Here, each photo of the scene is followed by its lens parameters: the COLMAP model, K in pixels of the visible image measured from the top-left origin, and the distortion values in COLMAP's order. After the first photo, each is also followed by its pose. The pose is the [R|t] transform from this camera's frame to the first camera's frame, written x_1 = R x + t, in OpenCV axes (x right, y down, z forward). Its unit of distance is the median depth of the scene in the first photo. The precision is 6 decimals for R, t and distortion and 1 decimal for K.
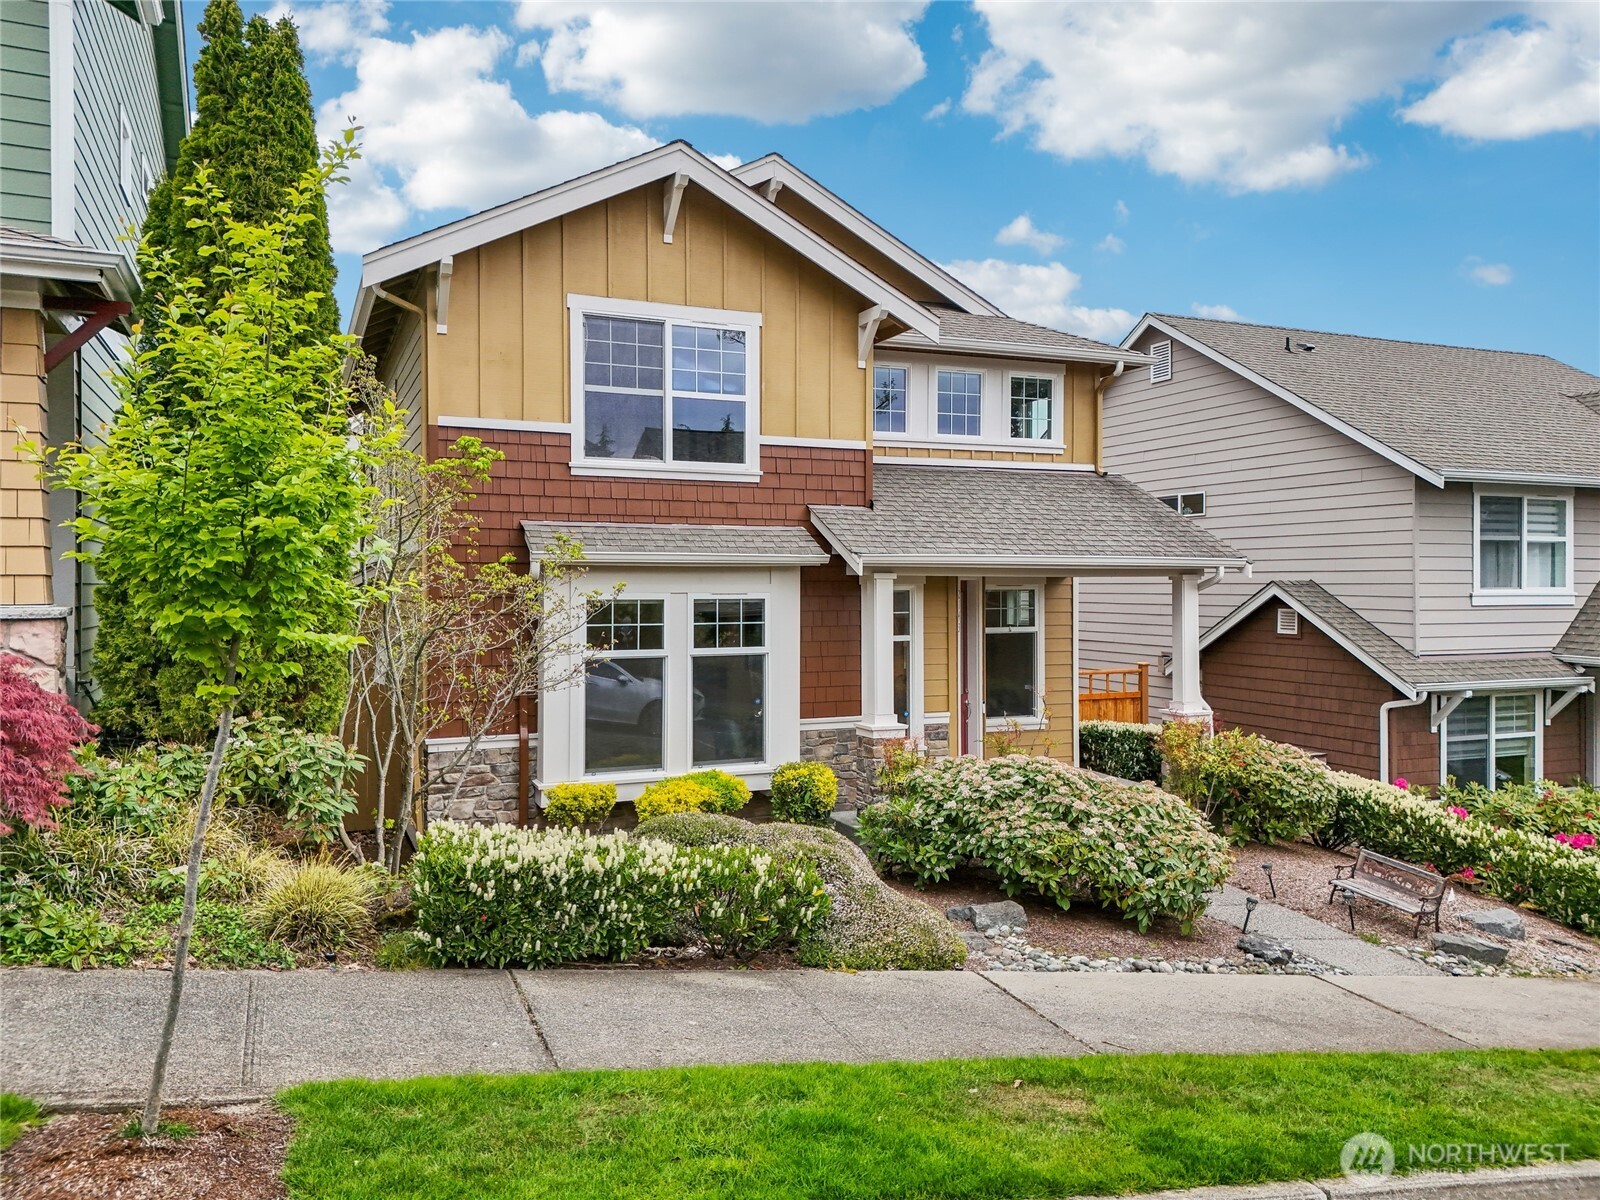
lens RADIAL K [[1154.9, 0, 794.2], [0, 1154.9, 590.8], [0, 0, 1]] dist [0.144672, -0.001834]
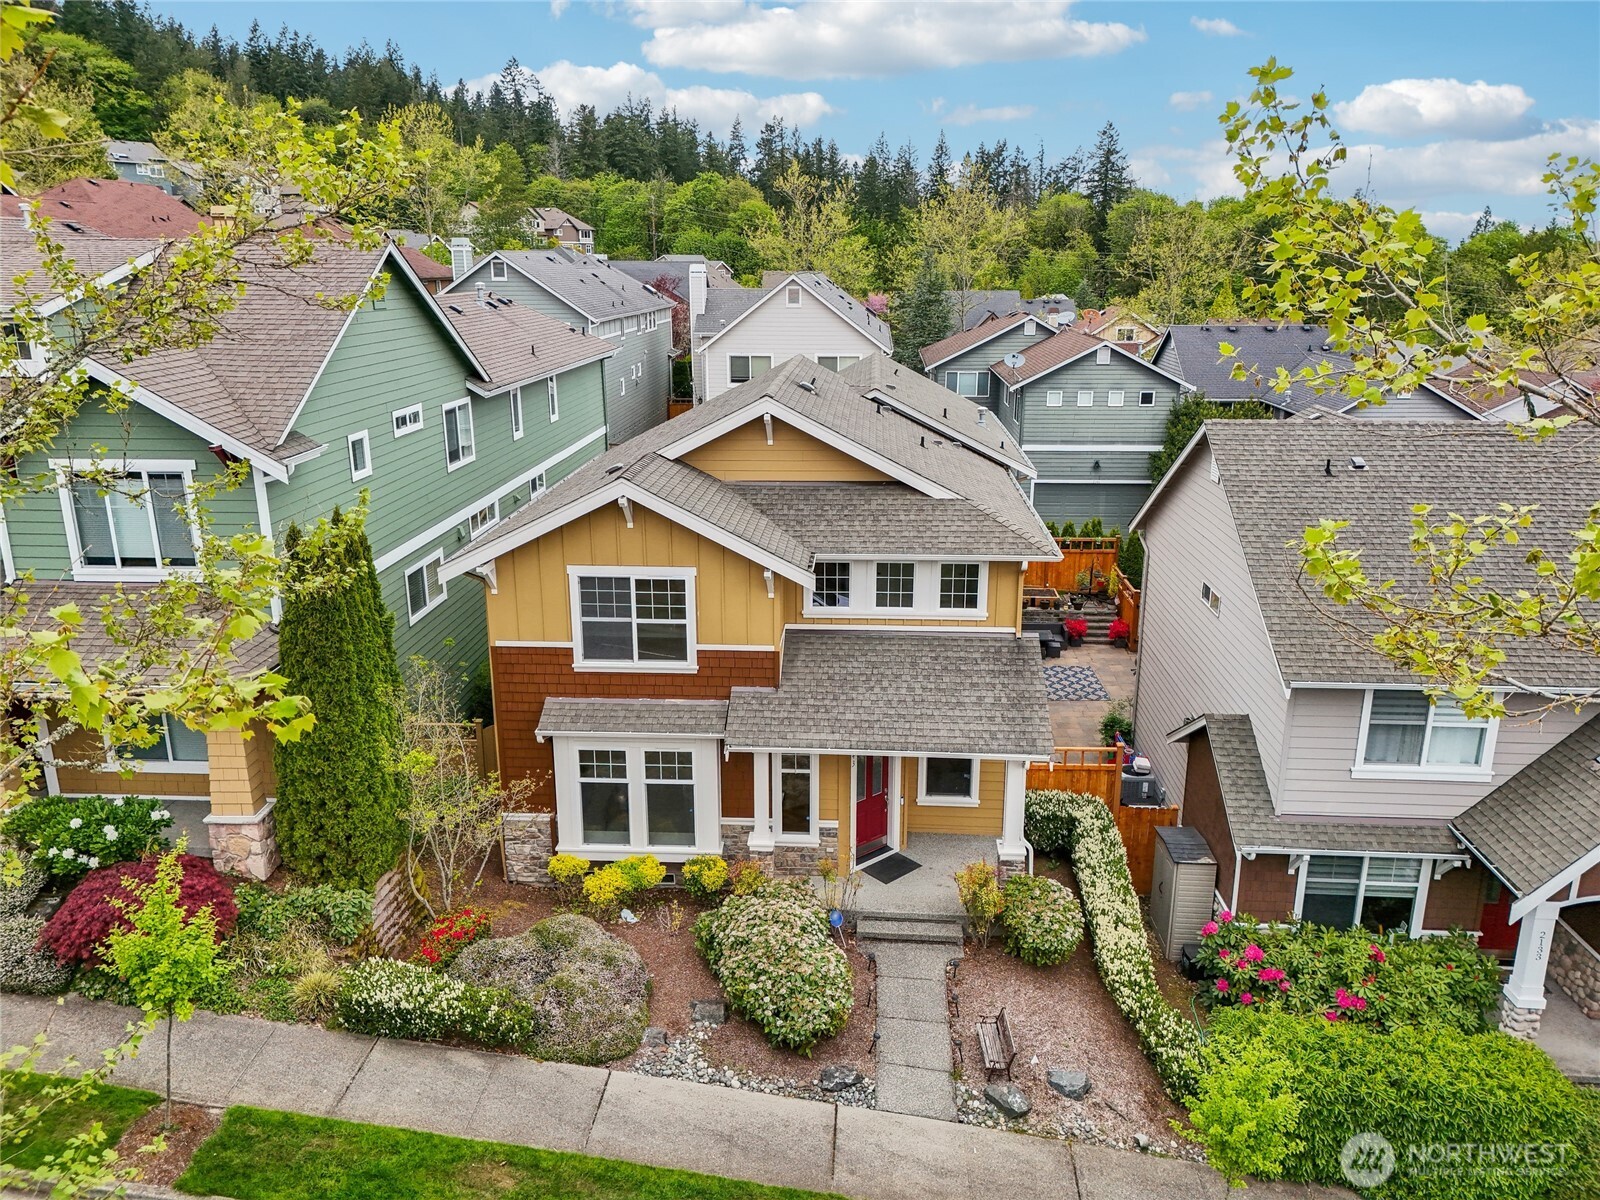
lens RADIAL K [[1154.9, 0, 802.2], [0, 1154.9, 605.2], [0, 0, 1]] dist [0.144672, -0.001834]
pose [[0.890109, 0.128200, -0.437345, 0.773197], [0.000387, 0.959408, 0.282021, -0.629836], [0.455747, -0.251199, 0.853928, -0.224523]]
